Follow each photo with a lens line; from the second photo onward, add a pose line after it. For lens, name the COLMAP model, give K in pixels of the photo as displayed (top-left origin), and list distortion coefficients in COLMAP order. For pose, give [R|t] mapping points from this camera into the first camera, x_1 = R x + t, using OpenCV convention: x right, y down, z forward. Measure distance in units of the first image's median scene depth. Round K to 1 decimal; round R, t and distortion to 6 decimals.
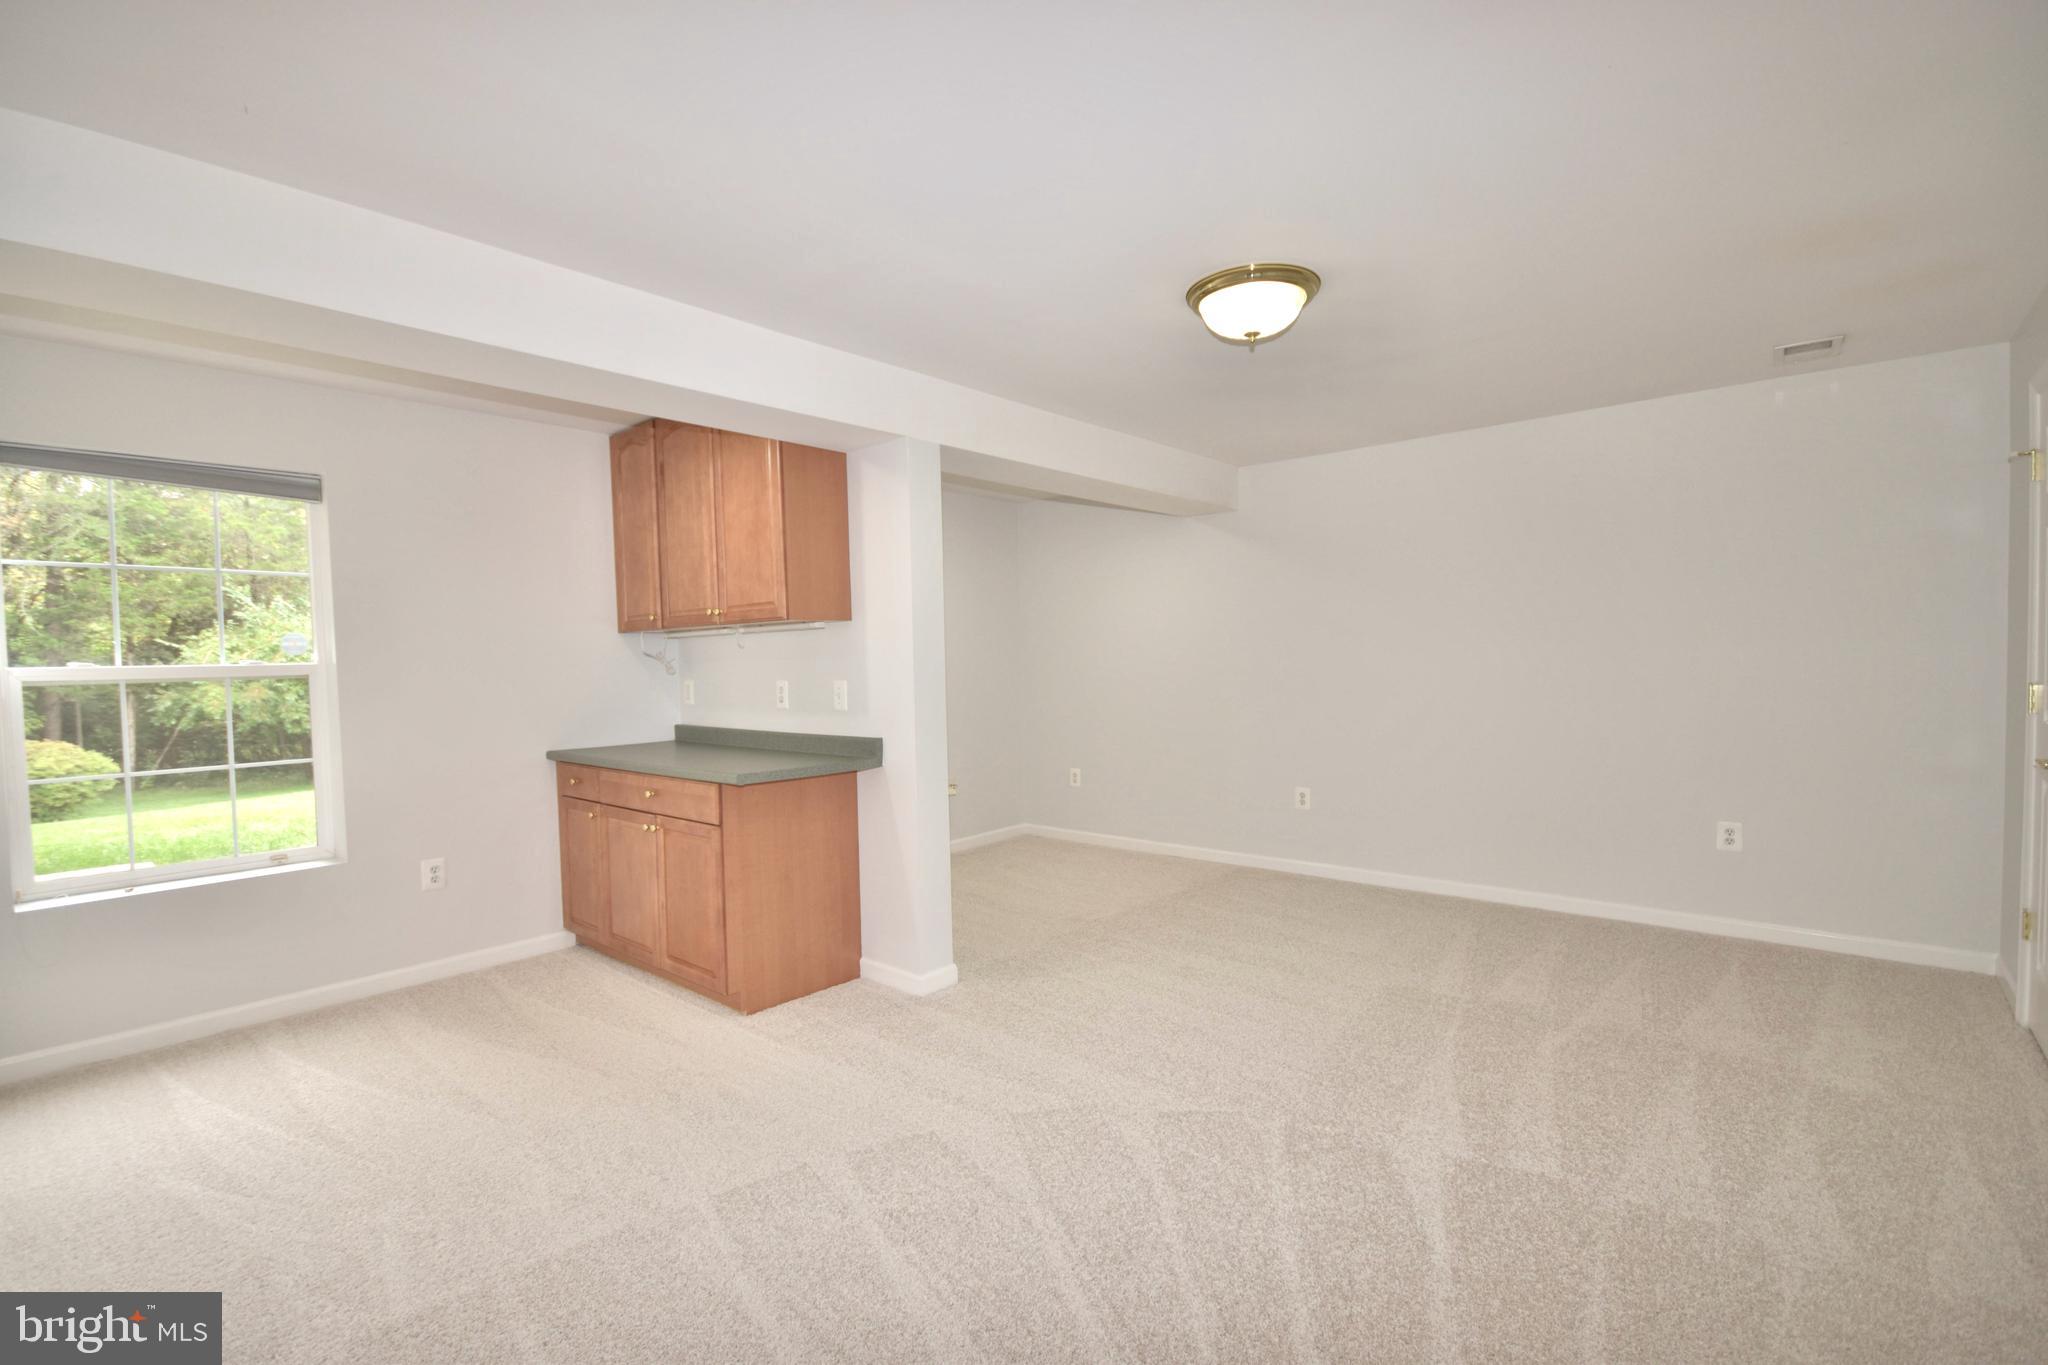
lens RADIAL K [[942.5, 0, 1042.0], [0, 942.5, 682.4], [0, 0, 1]] dist [0.001771, -0.001866]
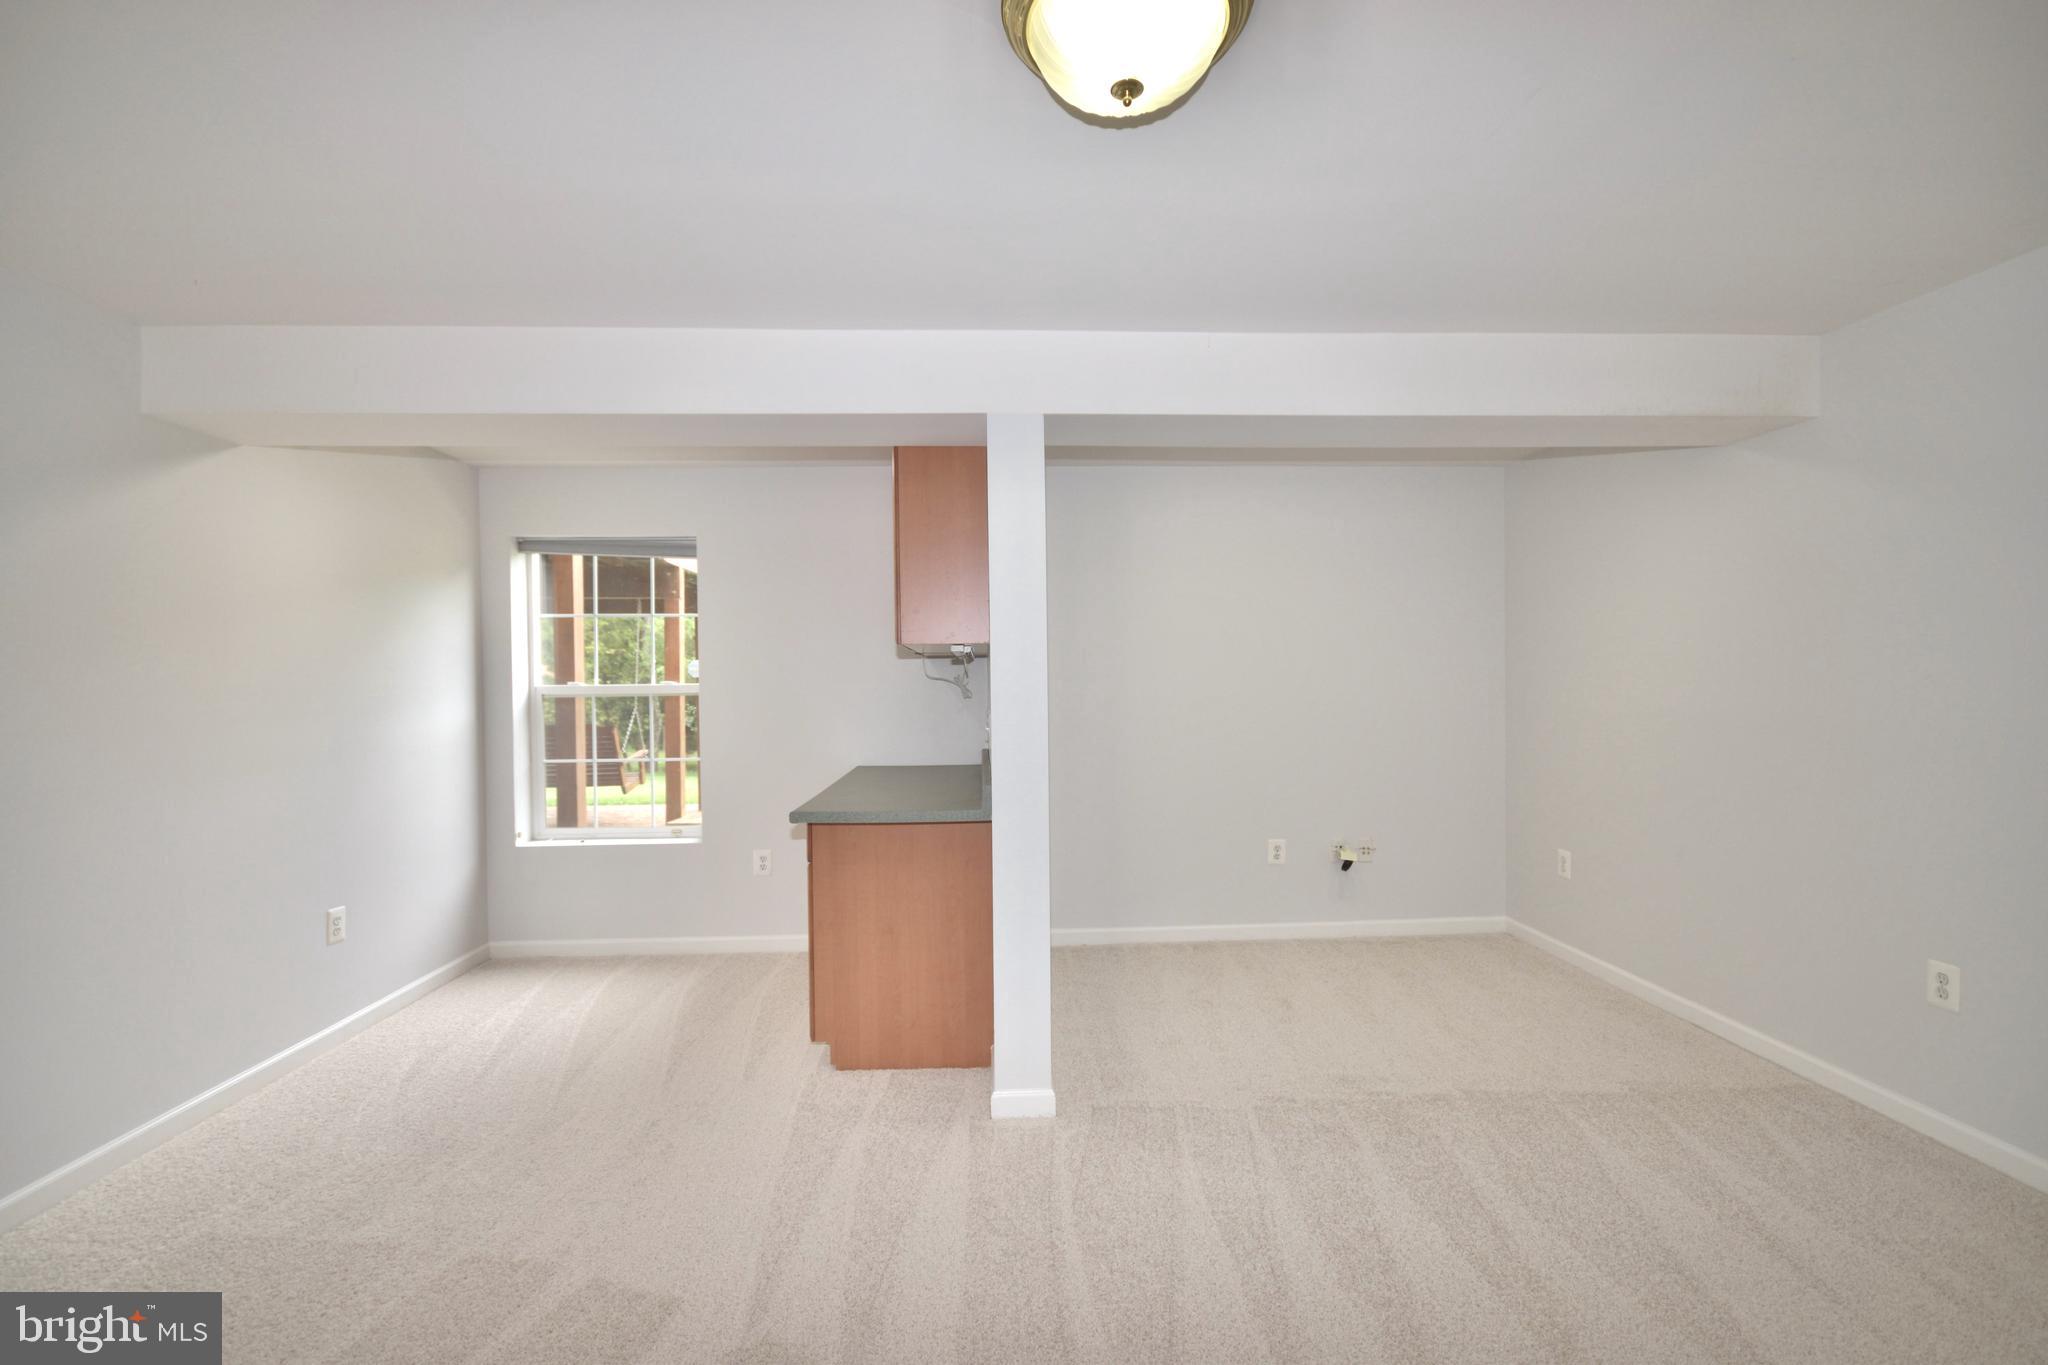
lens RADIAL K [[904.0, 0, 1025.0], [0, 904.0, 690.0], [0, 0, 1]] dist [0.007069, -0.010701]
pose [[0.676771, 0.020421, -0.735910, 0.424383], [-0.025273, 0.999670, 0.004499, -0.028412], [0.735760, 0.015554, 0.677064, 0.481016]]
